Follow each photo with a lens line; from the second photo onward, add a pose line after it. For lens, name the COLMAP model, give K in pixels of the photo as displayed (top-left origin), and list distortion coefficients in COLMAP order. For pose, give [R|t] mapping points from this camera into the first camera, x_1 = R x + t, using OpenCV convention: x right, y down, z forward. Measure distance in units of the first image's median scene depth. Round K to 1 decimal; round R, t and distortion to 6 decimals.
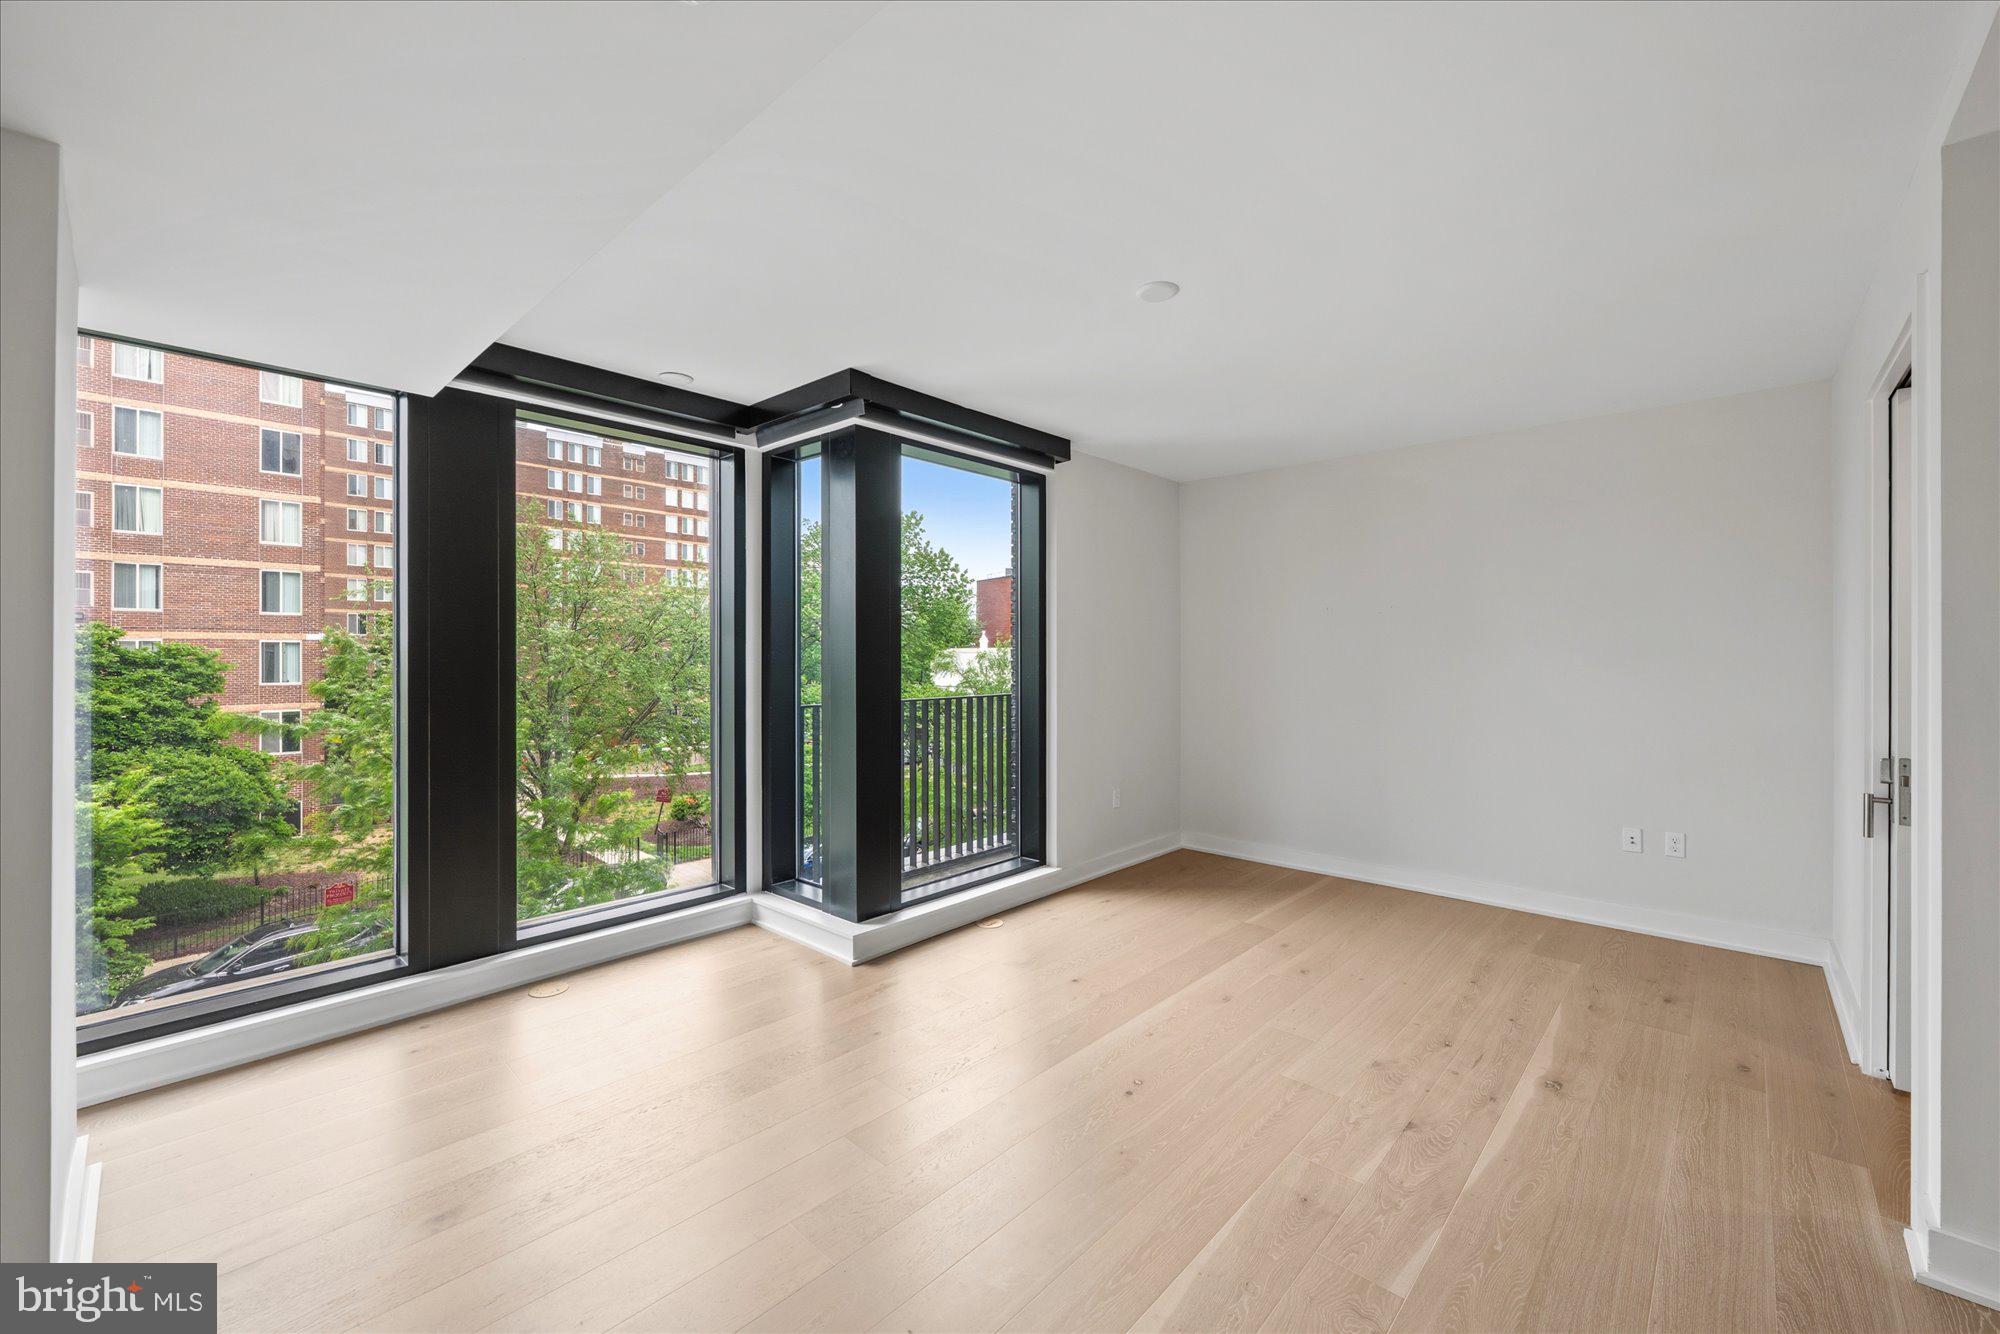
lens RADIAL K [[794.4, 0, 1001.4], [0, 794.4, 658.6], [0, 0, 1]] dist [0.000138, -0.000200]
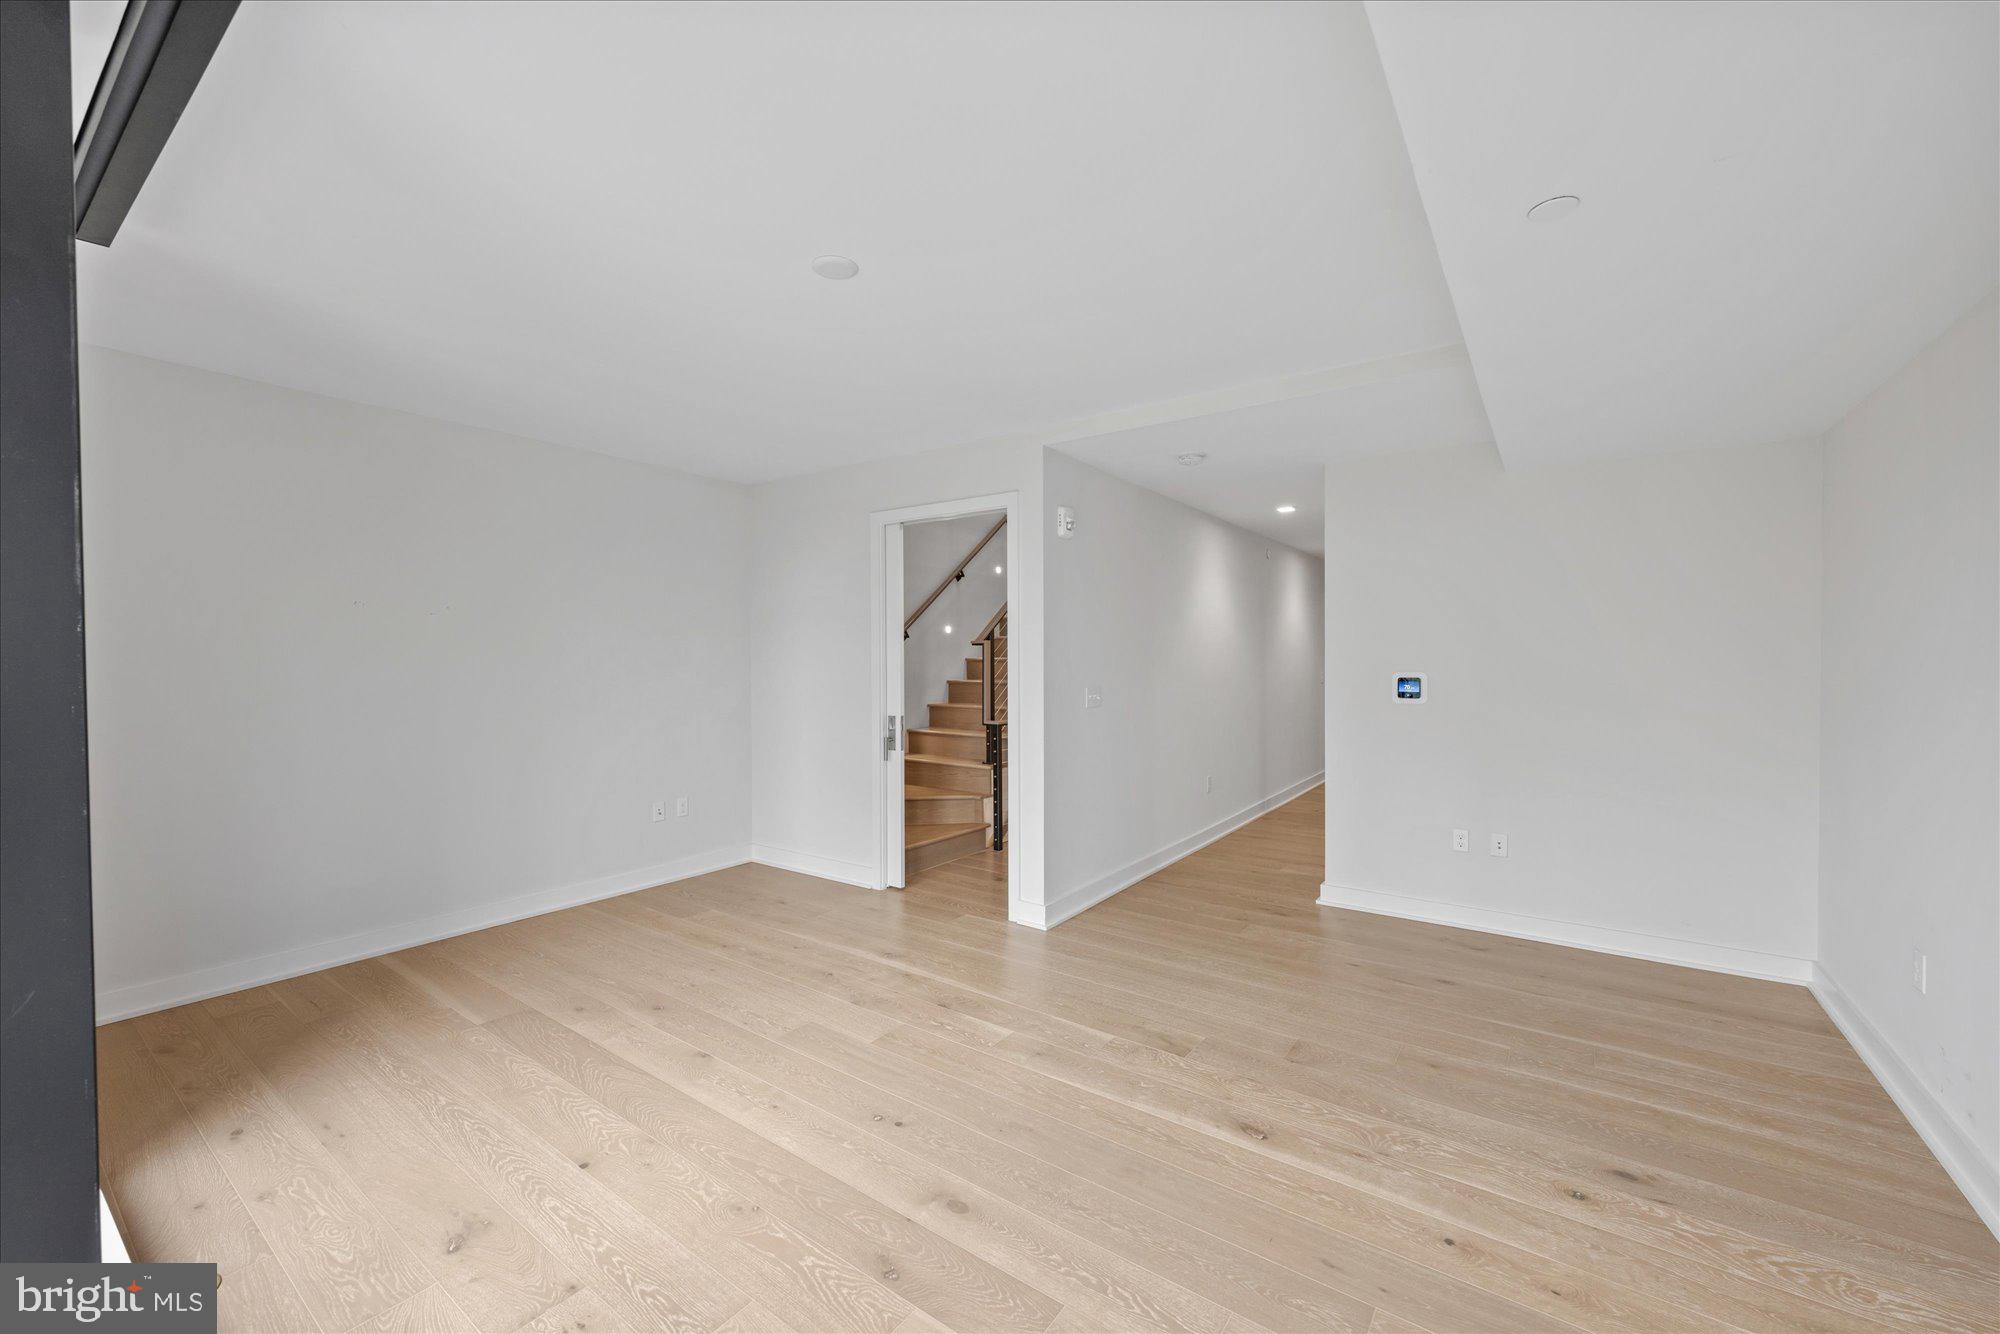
lens RADIAL K [[794.4, 0, 1000.0], [0, 794.4, 665.4], [0, 0, 1]] dist [0.000138, -0.000200]
pose [[-0.132130, -0.004324, 0.991223, -0.552821], [0.006231, 0.999967, 0.005192, -0.000374], [-0.991213, 0.006862, -0.132099, 0.708390]]
